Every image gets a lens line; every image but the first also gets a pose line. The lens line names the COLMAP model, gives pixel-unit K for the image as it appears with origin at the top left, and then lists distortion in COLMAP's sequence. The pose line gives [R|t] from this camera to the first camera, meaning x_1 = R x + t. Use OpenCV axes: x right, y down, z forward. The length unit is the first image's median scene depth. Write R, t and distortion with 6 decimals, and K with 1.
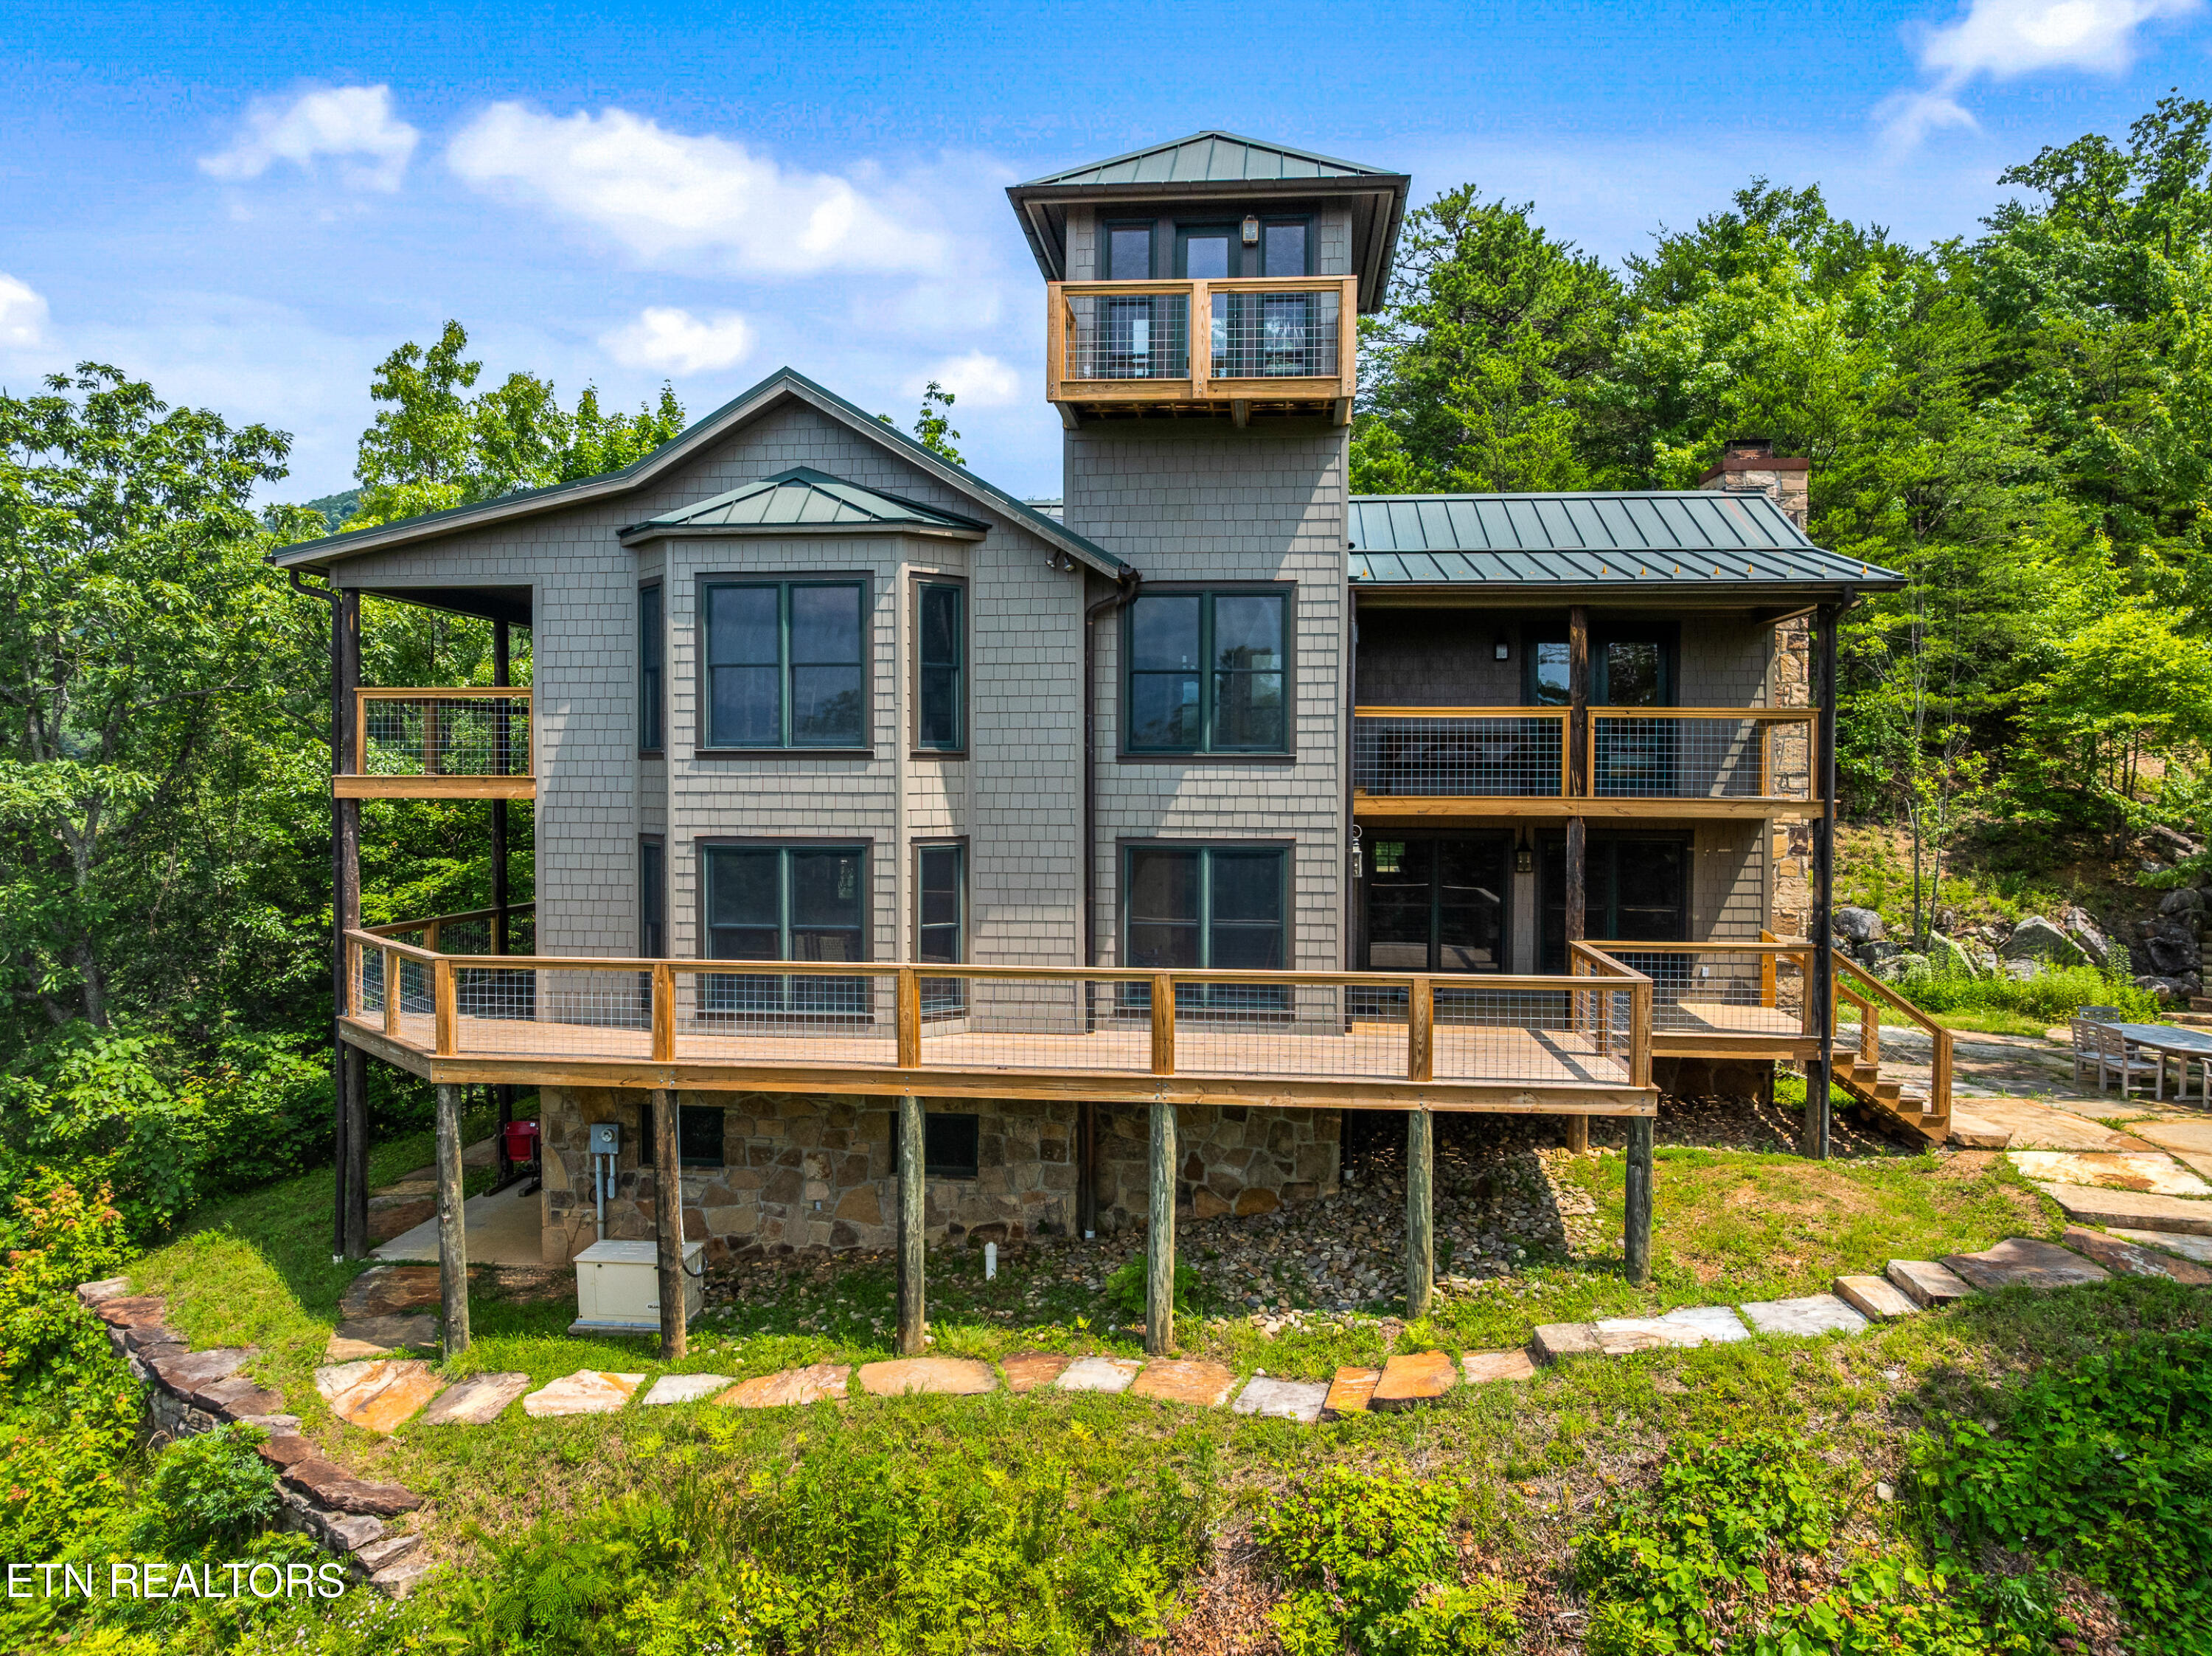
lens RADIAL K [[1553.6, 0, 1106.0], [0, 1553.6, 828.0], [0, 0, 1]] dist [-0.035836, 0.002954]
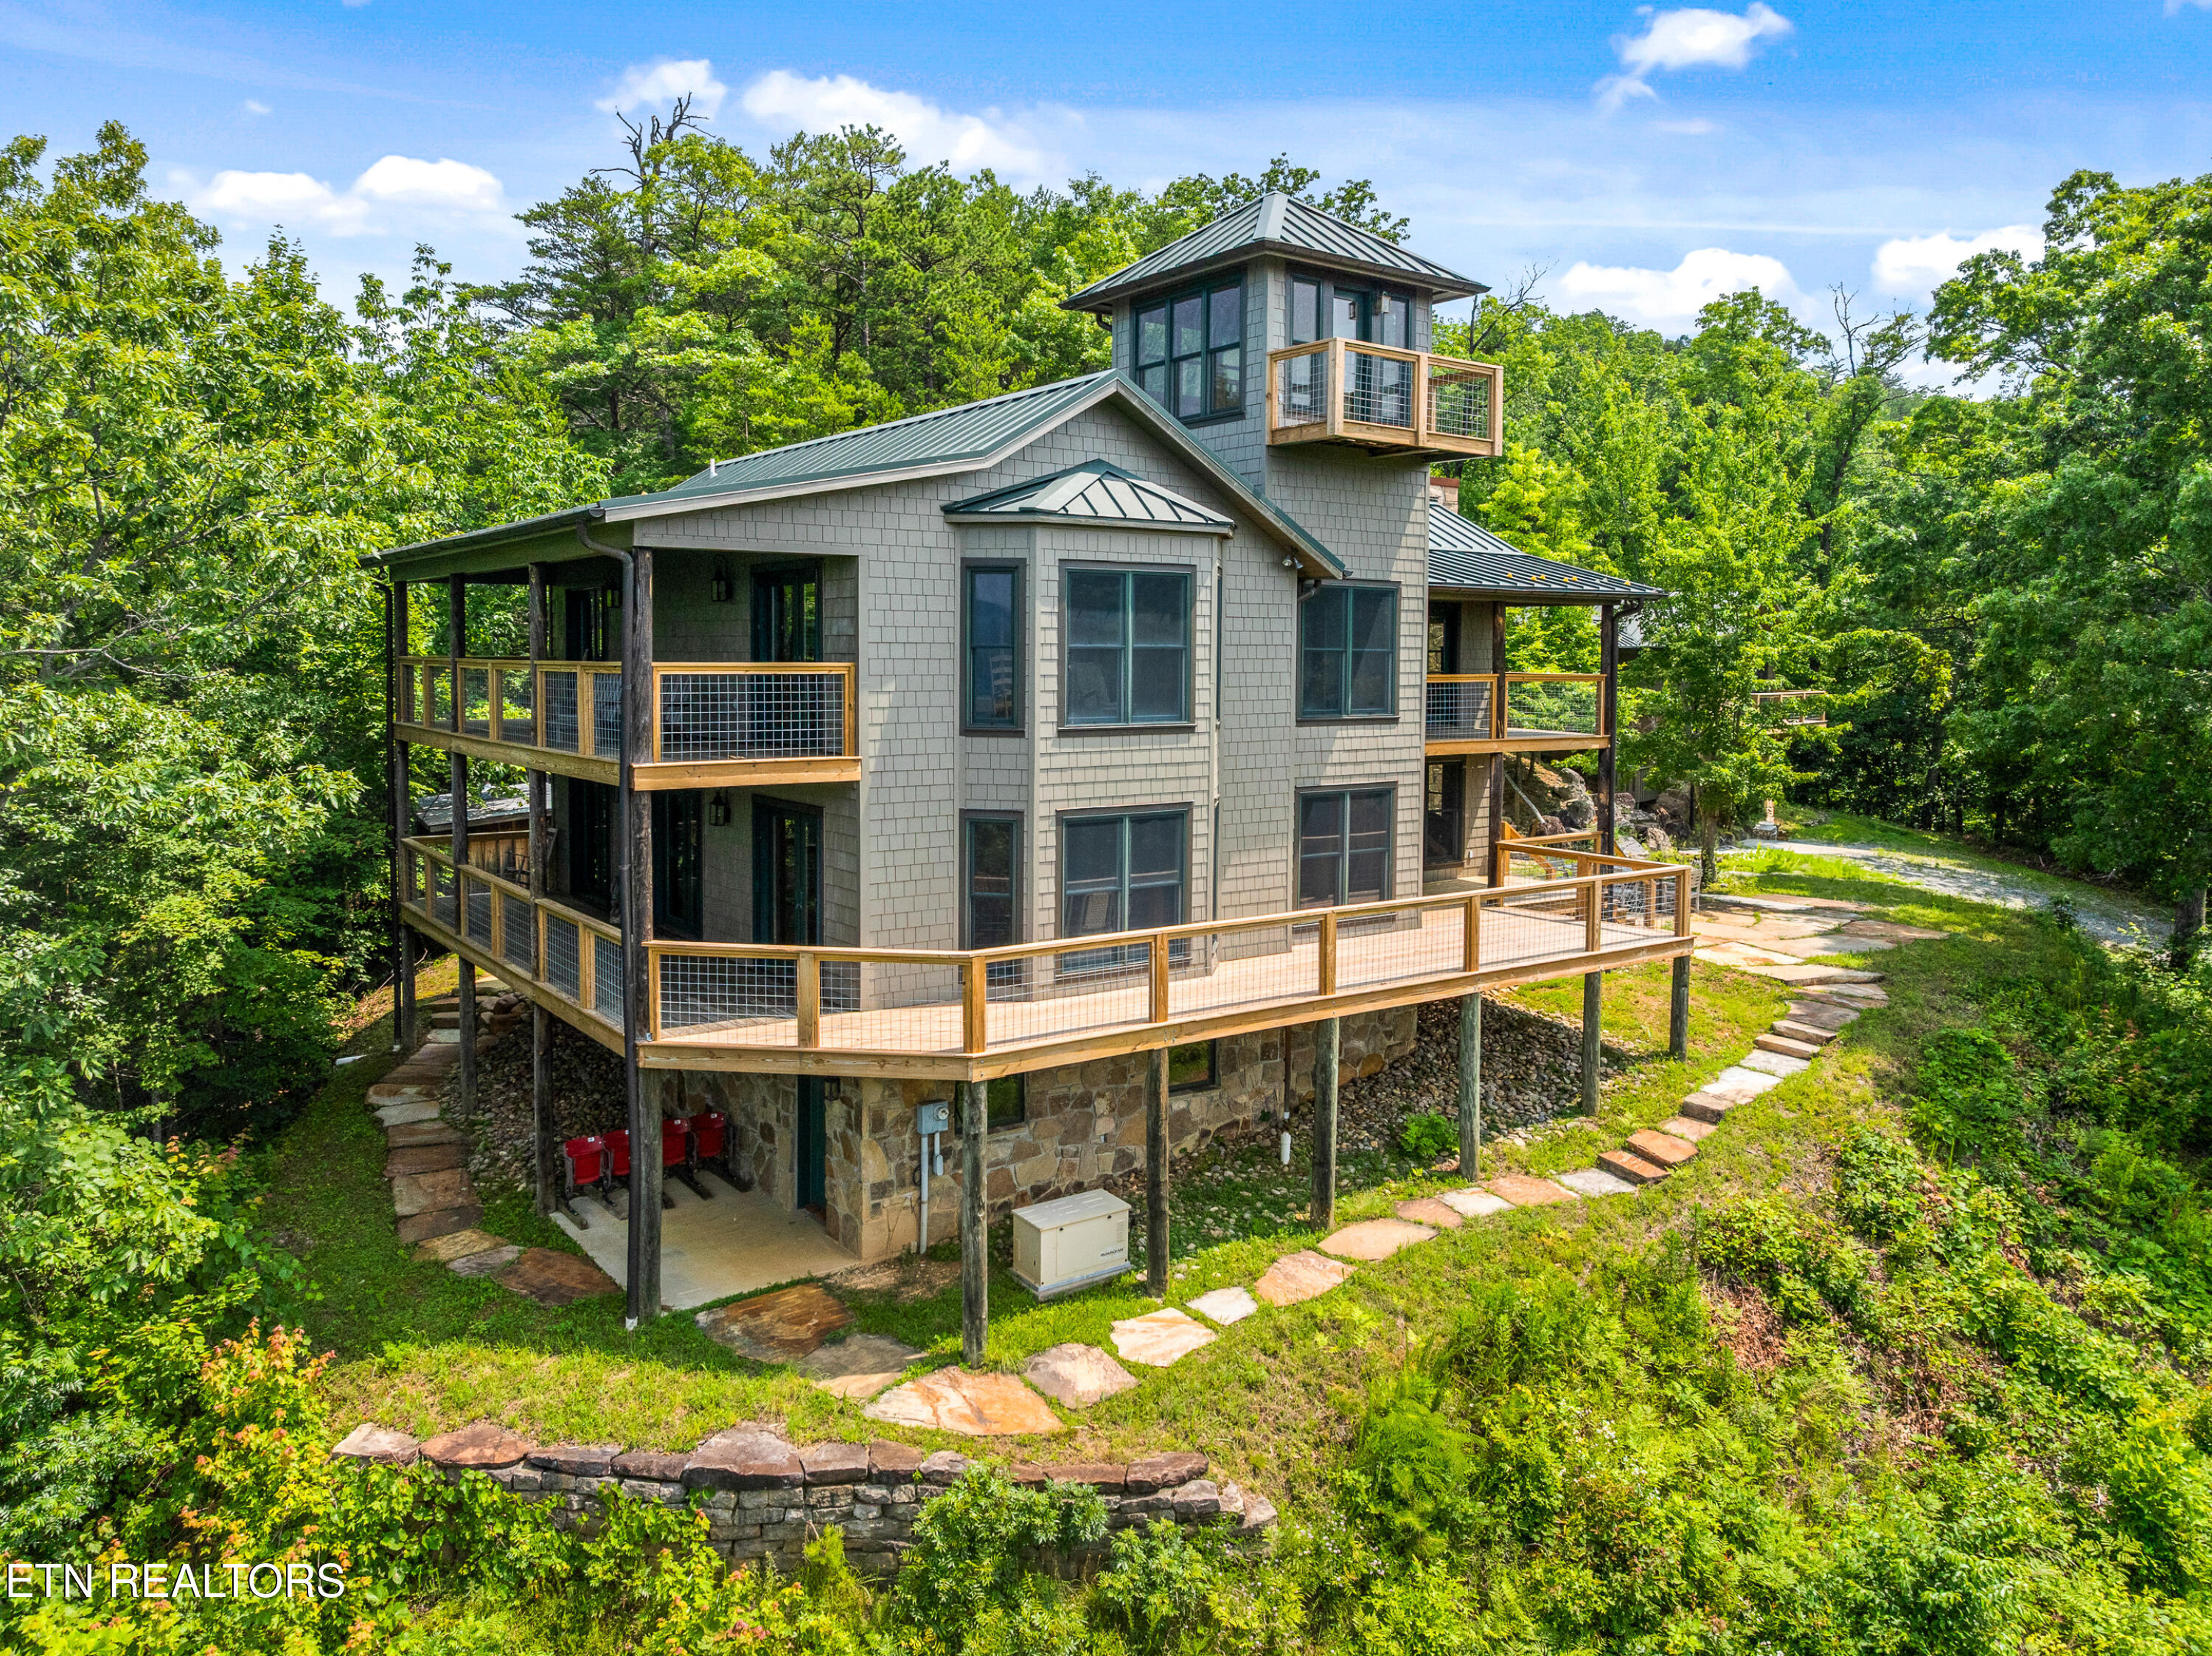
lens RADIAL K [[1595.2, 0, 1094.7], [0, 1595.2, 740.0], [0, 0, 1]] dist [-0.029143, -0.004584]
pose [[0.746423, -0.037643, 0.664406, -0.958434], [0.016018, 0.999126, 0.038612, -0.083289], [-0.665279, -0.018179, 0.746374, 0.178737]]
